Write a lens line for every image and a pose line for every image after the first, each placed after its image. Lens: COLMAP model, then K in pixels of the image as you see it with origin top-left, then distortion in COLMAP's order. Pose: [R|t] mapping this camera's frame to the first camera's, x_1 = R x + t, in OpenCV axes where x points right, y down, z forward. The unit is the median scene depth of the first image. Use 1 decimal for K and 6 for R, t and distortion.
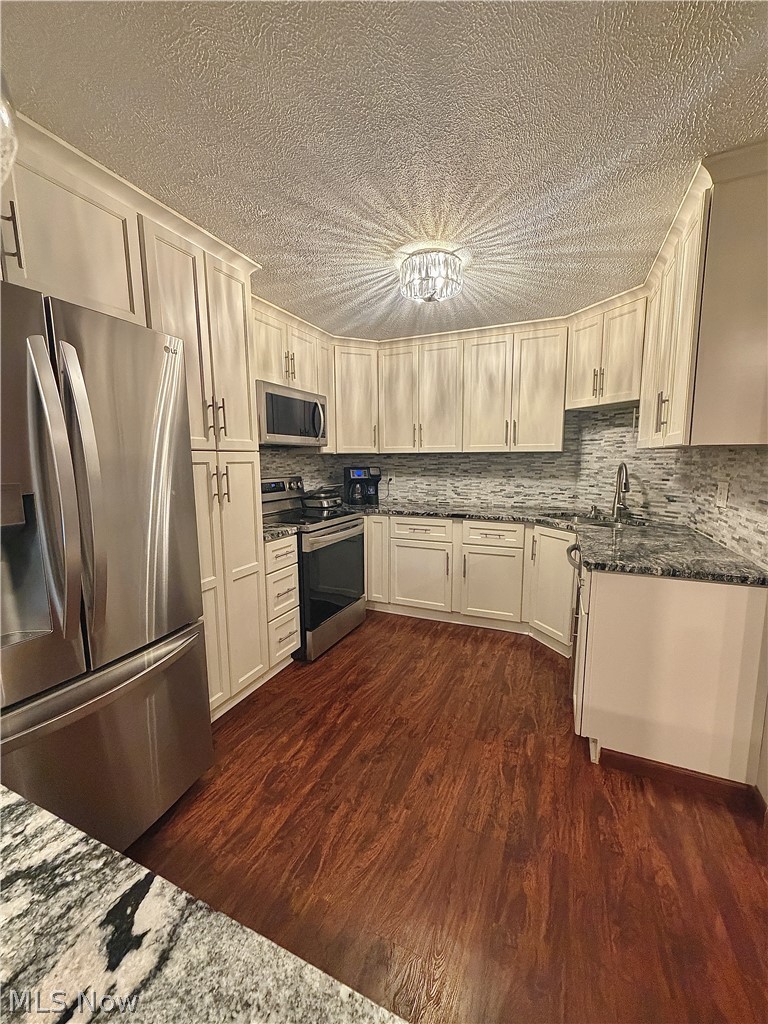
lens RADIAL K [[406.4, 0, 385.3], [0, 406.4, 509.3], [0, 0, 1]] dist [0.000601, 0.000026]
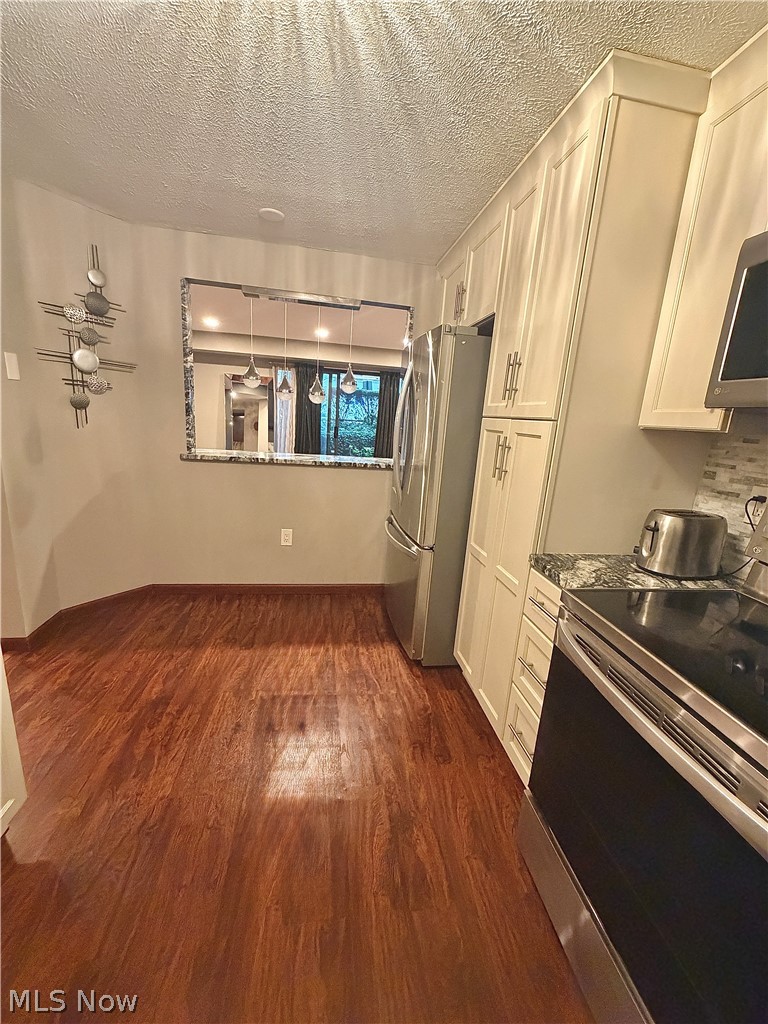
lens RADIAL K [[406.4, 0, 386.4], [0, 406.4, 511.7], [0, 0, 1]] dist [0.000601, 0.000026]
pose [[-0.838788, 0.072913, -0.539554, 0.203750], [-0.132876, 0.933613, 0.332733, -0.157585], [0.527995, 0.350786, -0.773415, 1.192510]]
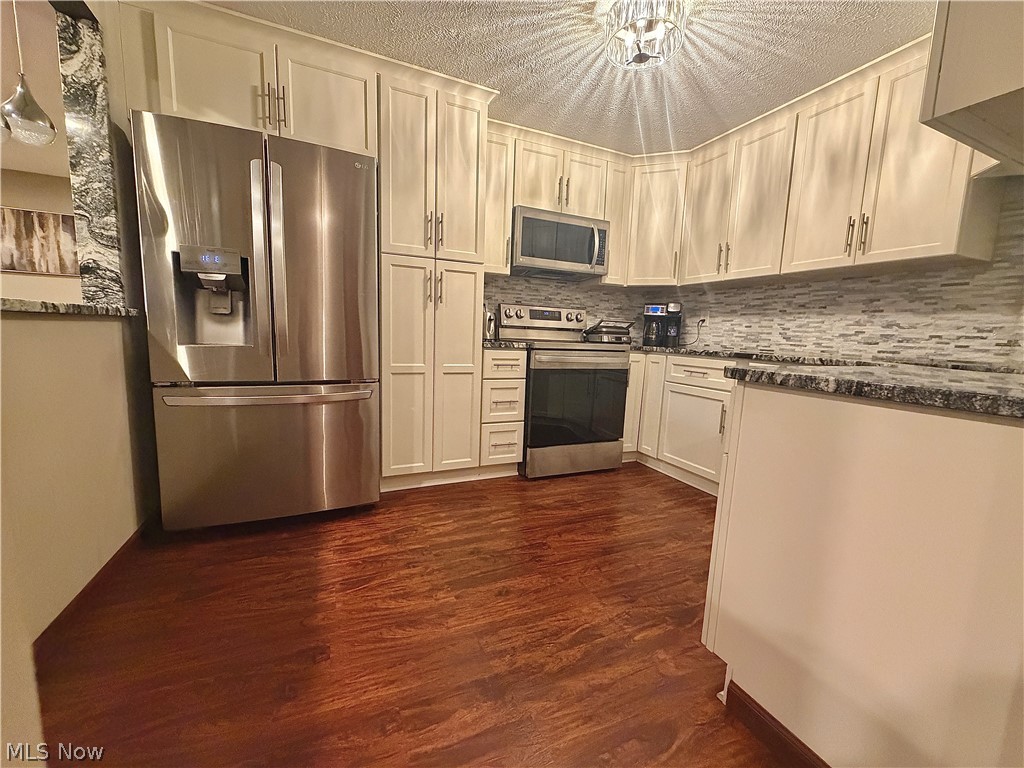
lens RADIAL K [[406.4, 0, 510.3], [0, 406.4, 382.8], [0, 0, 1]] dist [0.000601, 0.000026]
pose [[0.740764, 0.116087, -0.661659, 0.437839], [-0.125376, 0.991540, 0.033599, 0.113275], [0.659962, 0.058067, 0.749052, 0.205378]]
